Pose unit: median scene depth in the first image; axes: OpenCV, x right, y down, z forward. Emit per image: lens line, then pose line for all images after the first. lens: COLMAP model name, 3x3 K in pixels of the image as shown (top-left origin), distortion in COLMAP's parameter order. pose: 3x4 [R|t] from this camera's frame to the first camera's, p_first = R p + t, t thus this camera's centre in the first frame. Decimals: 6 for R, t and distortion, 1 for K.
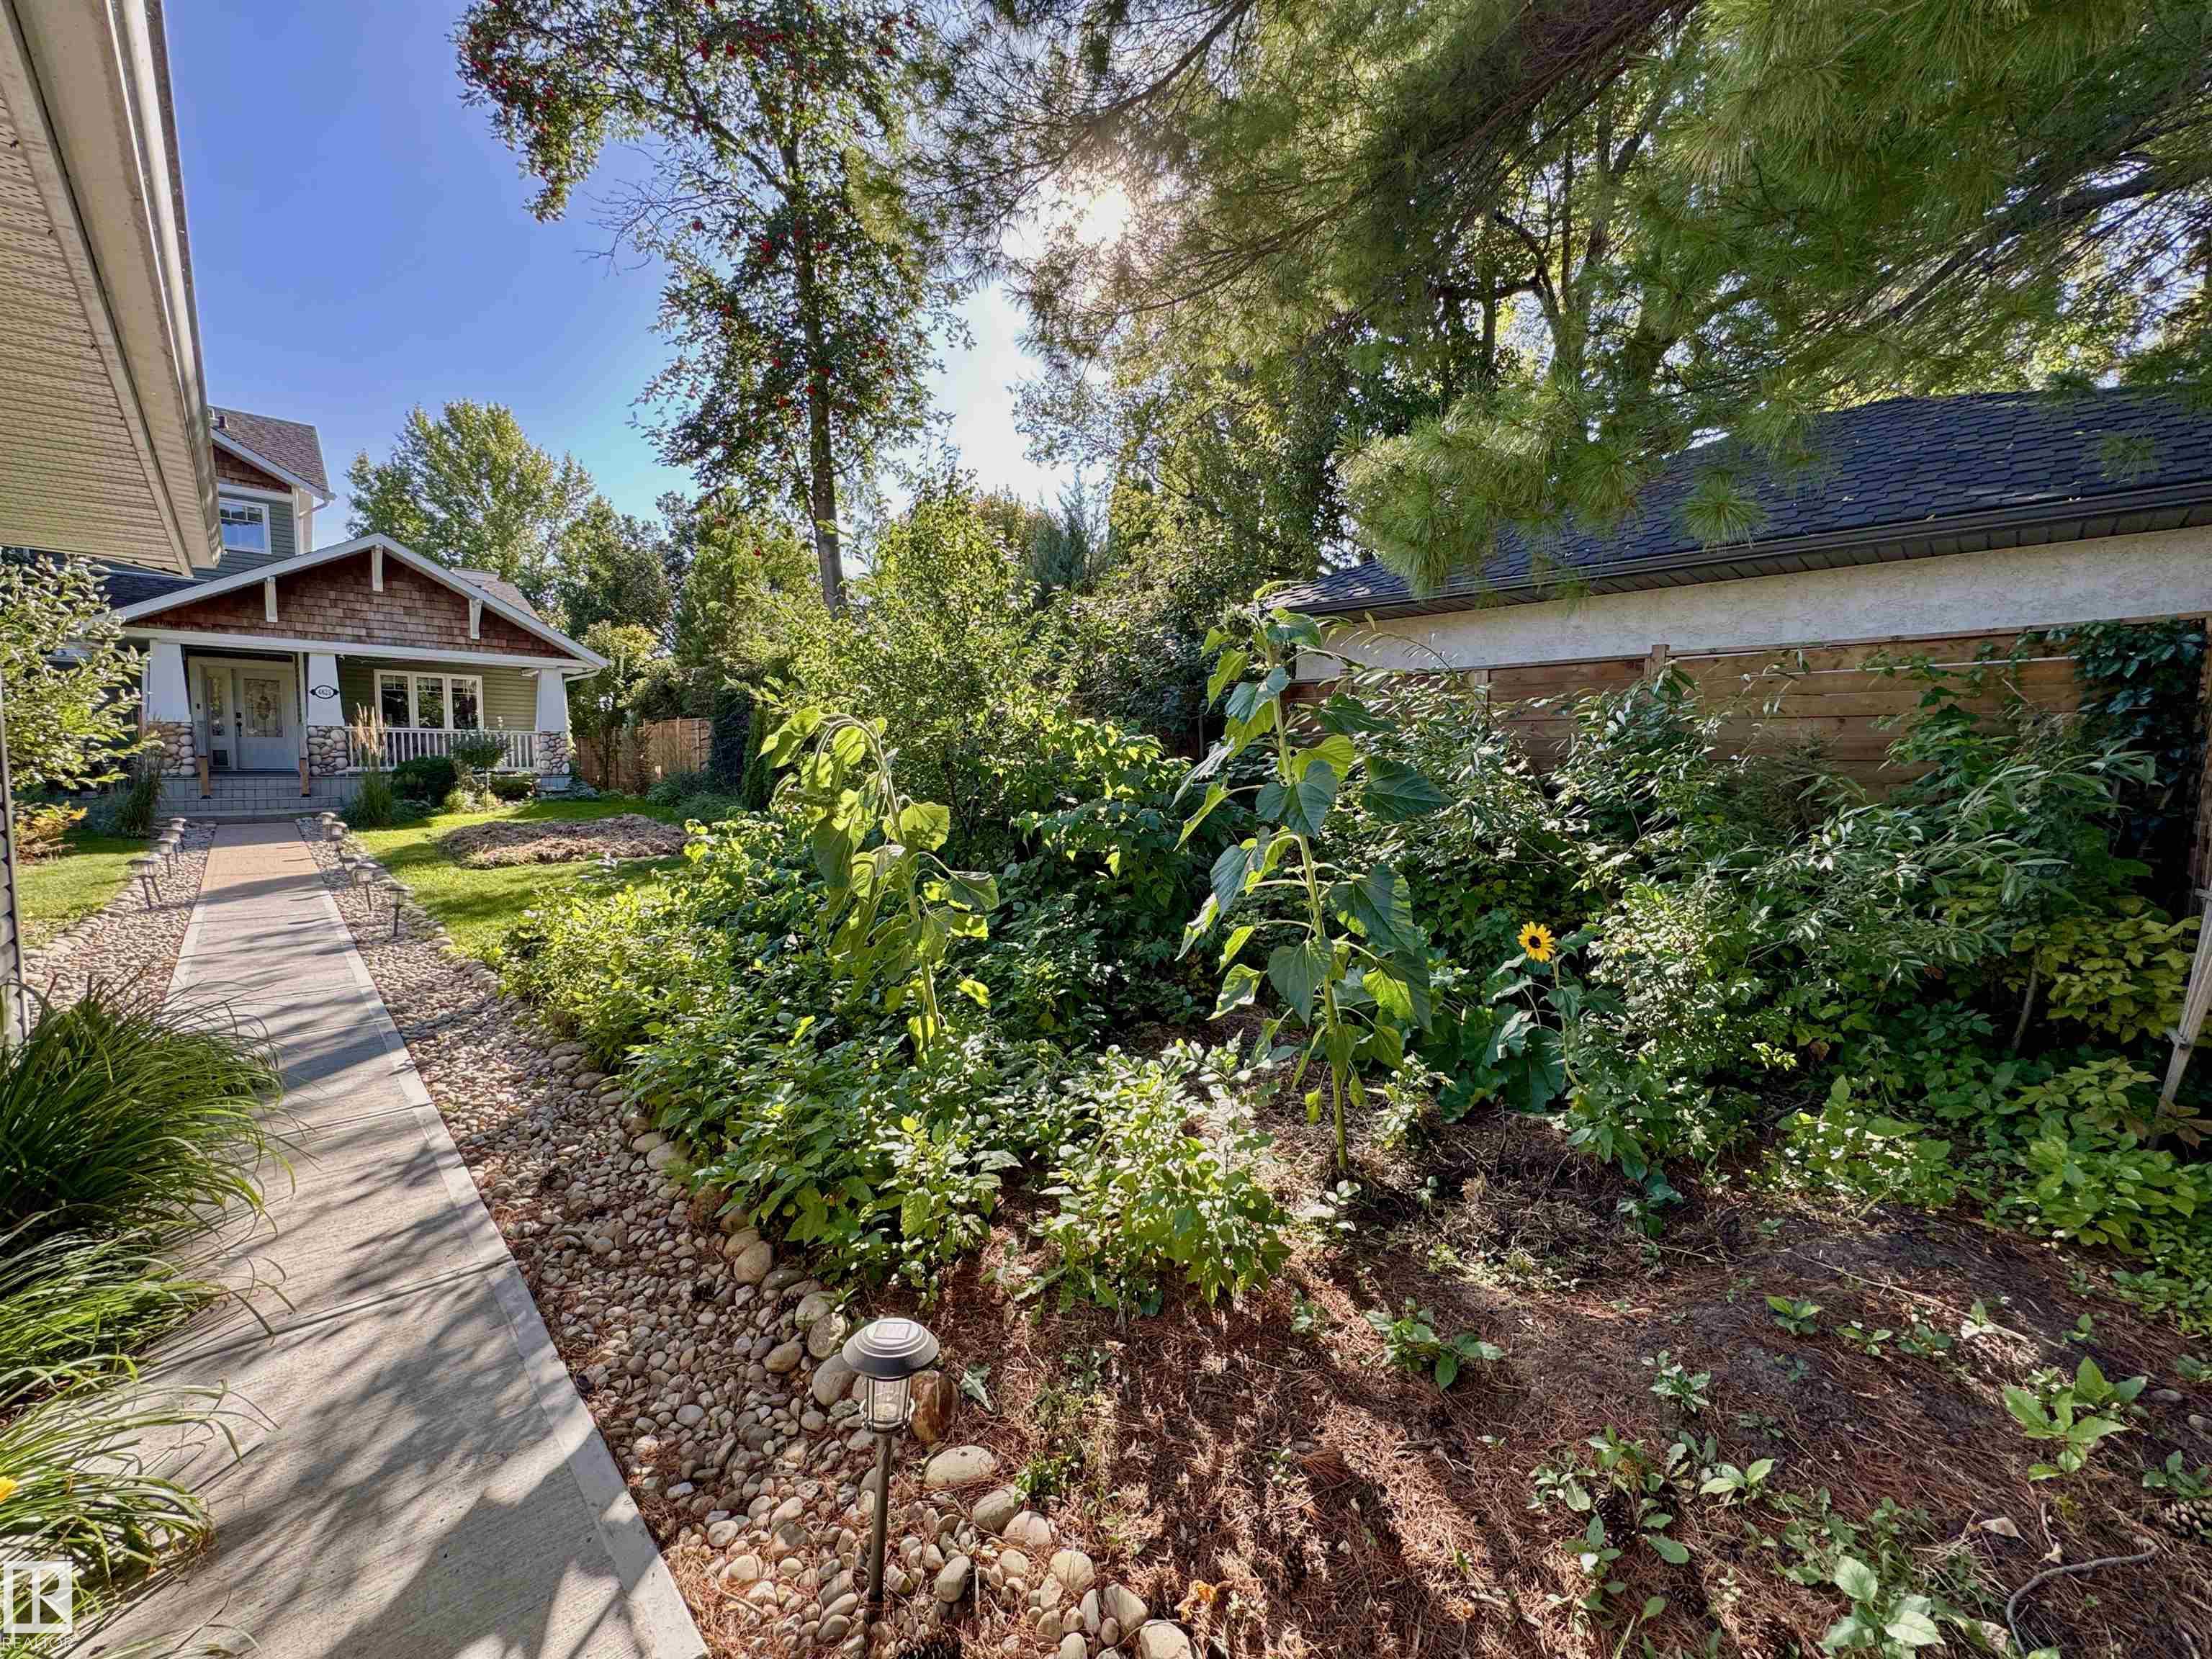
lens RADIAL K [[881.6, 0, 1099.7], [0, 881.6, 826.6], [0, 0, 1]] dist [-0.004294, -0.000188]
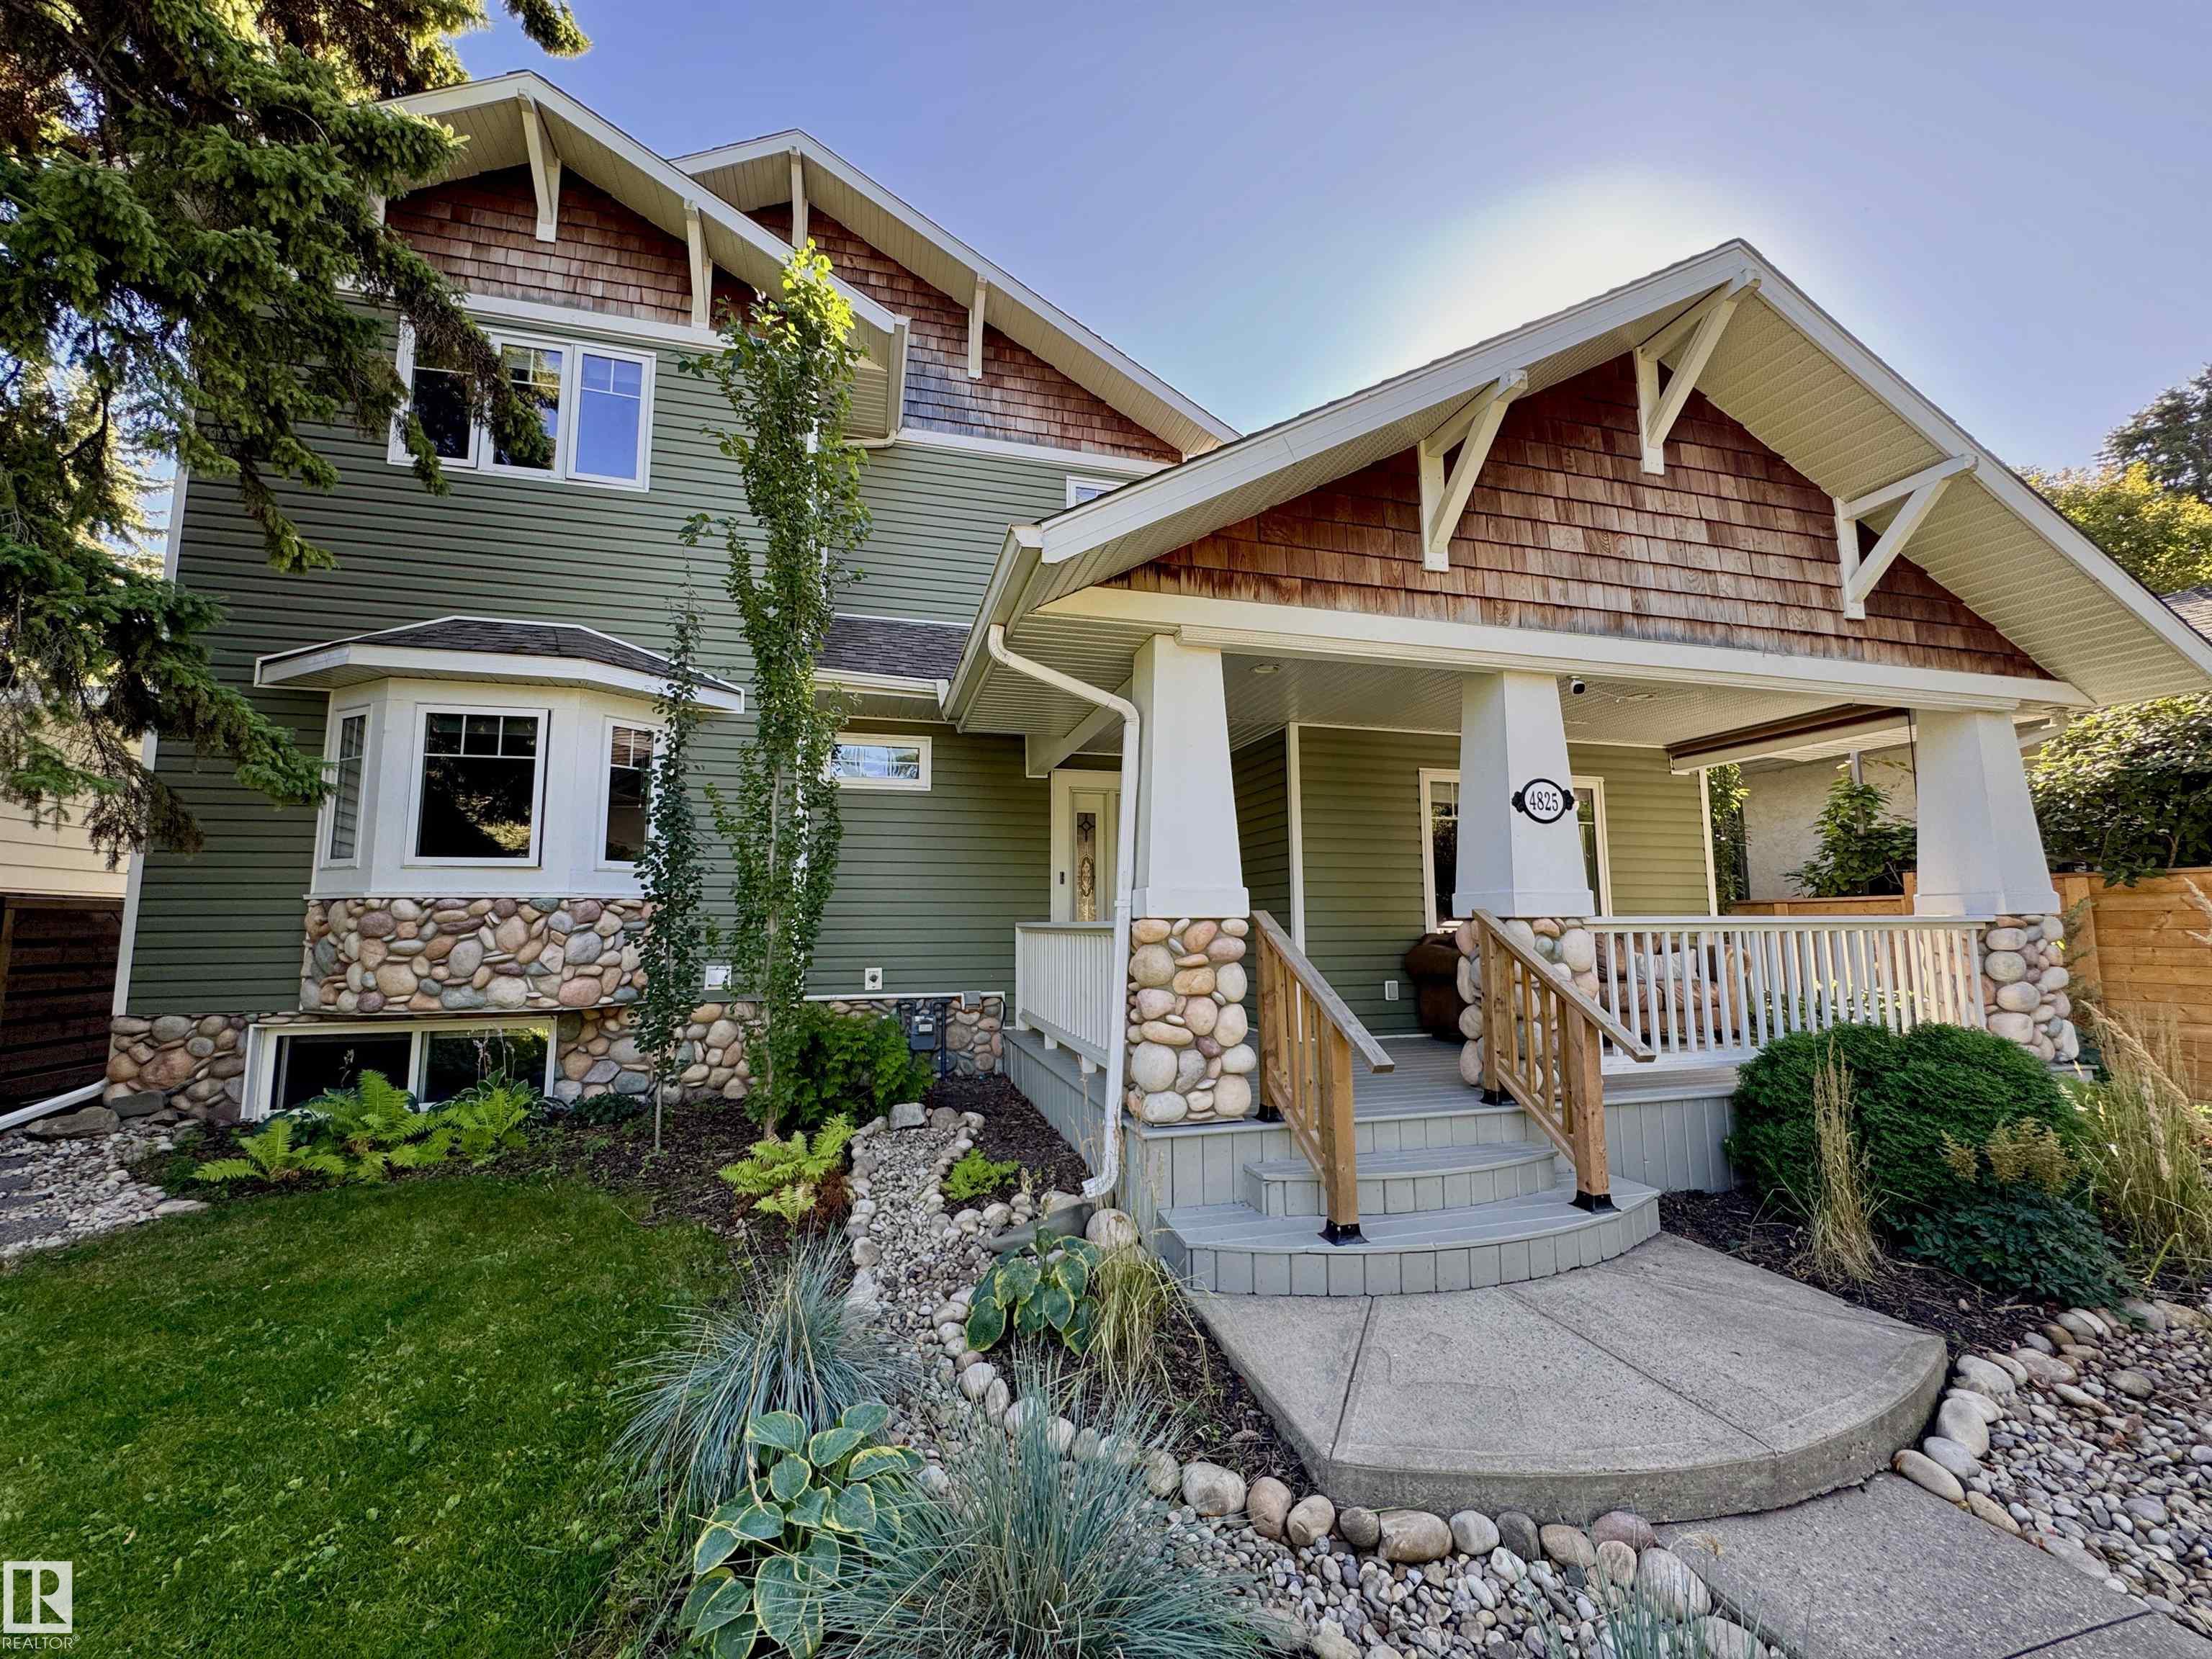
lens RADIAL K [[881.6, 0, 1107.6], [0, 881.6, 827.4], [0, 0, 1]] dist [-0.004294, -0.000188]
pose [[0.879520, -0.072439, -0.470316, -0.863140], [-0.018341, 0.982451, -0.185617, -0.086571], [0.475509, 0.171880, 0.862757, 0.672924]]
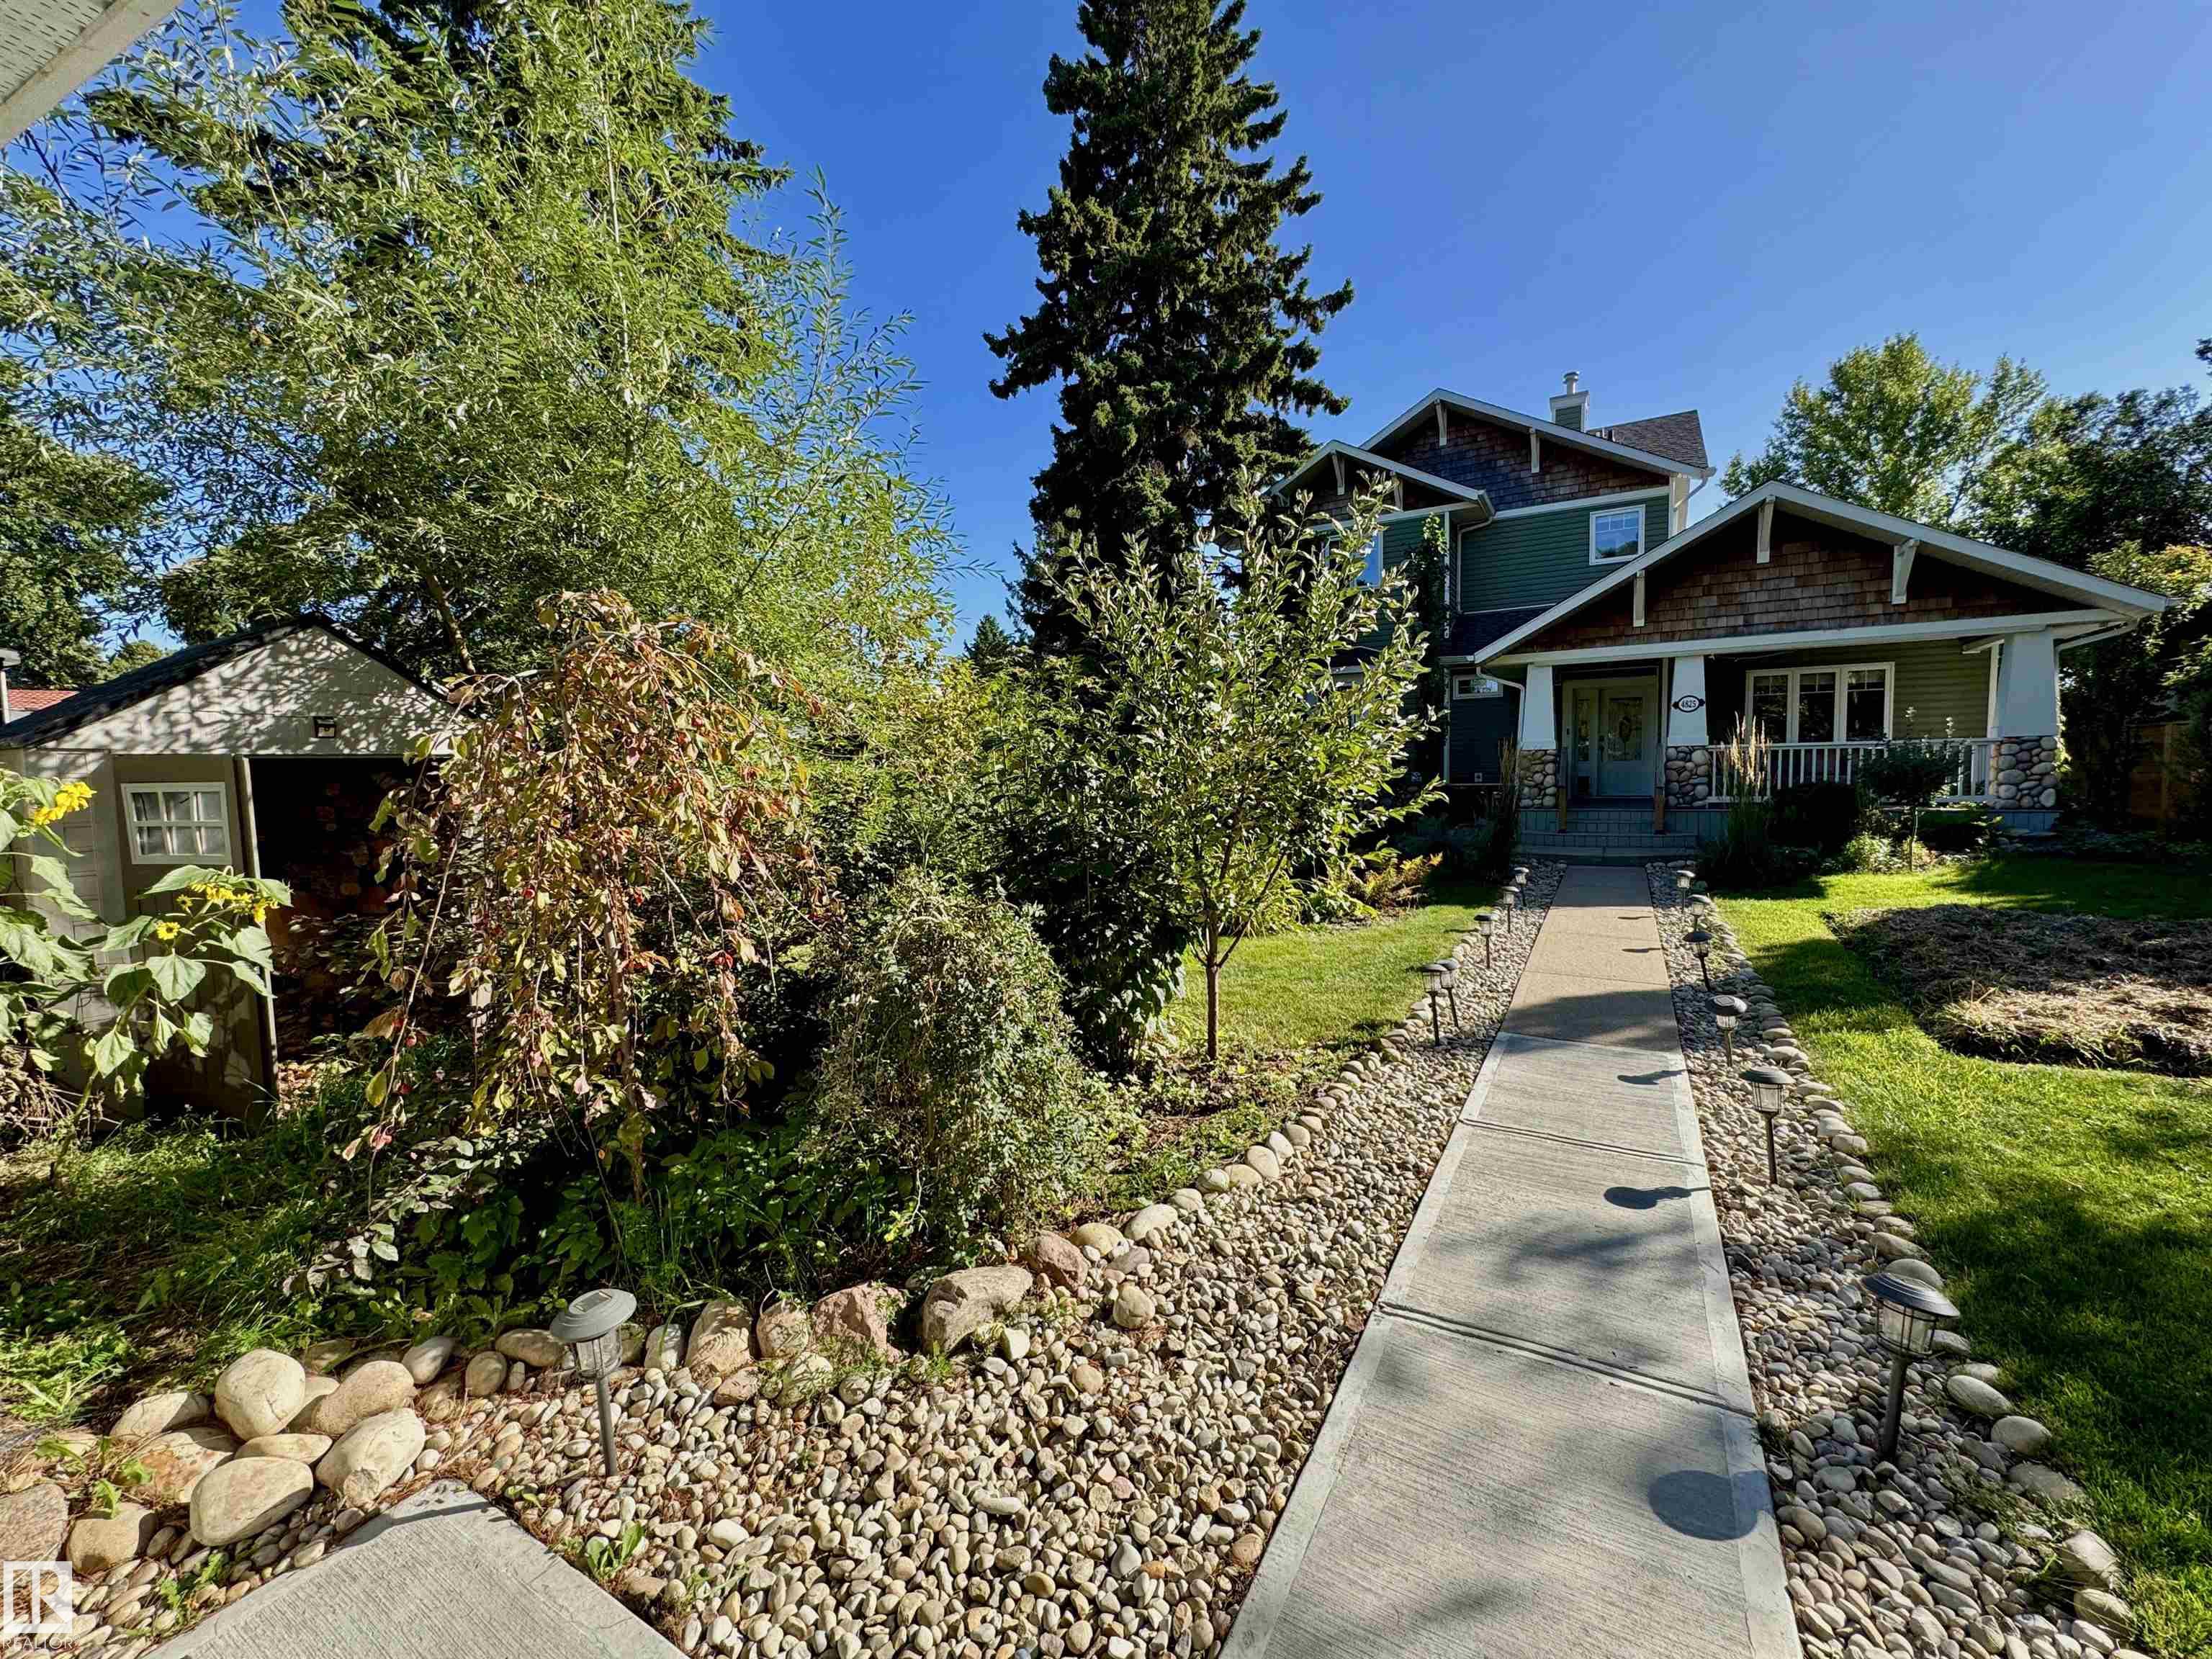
lens RADIAL K [[881.6, 0, 1106.7], [0, 881.6, 831.6], [0, 0, 1]] dist [-0.004294, -0.000188]
pose [[0.271799, 0.044732, -0.961314, -0.244831], [-0.051858, 0.998149, 0.031784, -0.034069], [0.960956, 0.041213, 0.273616, 0.269123]]
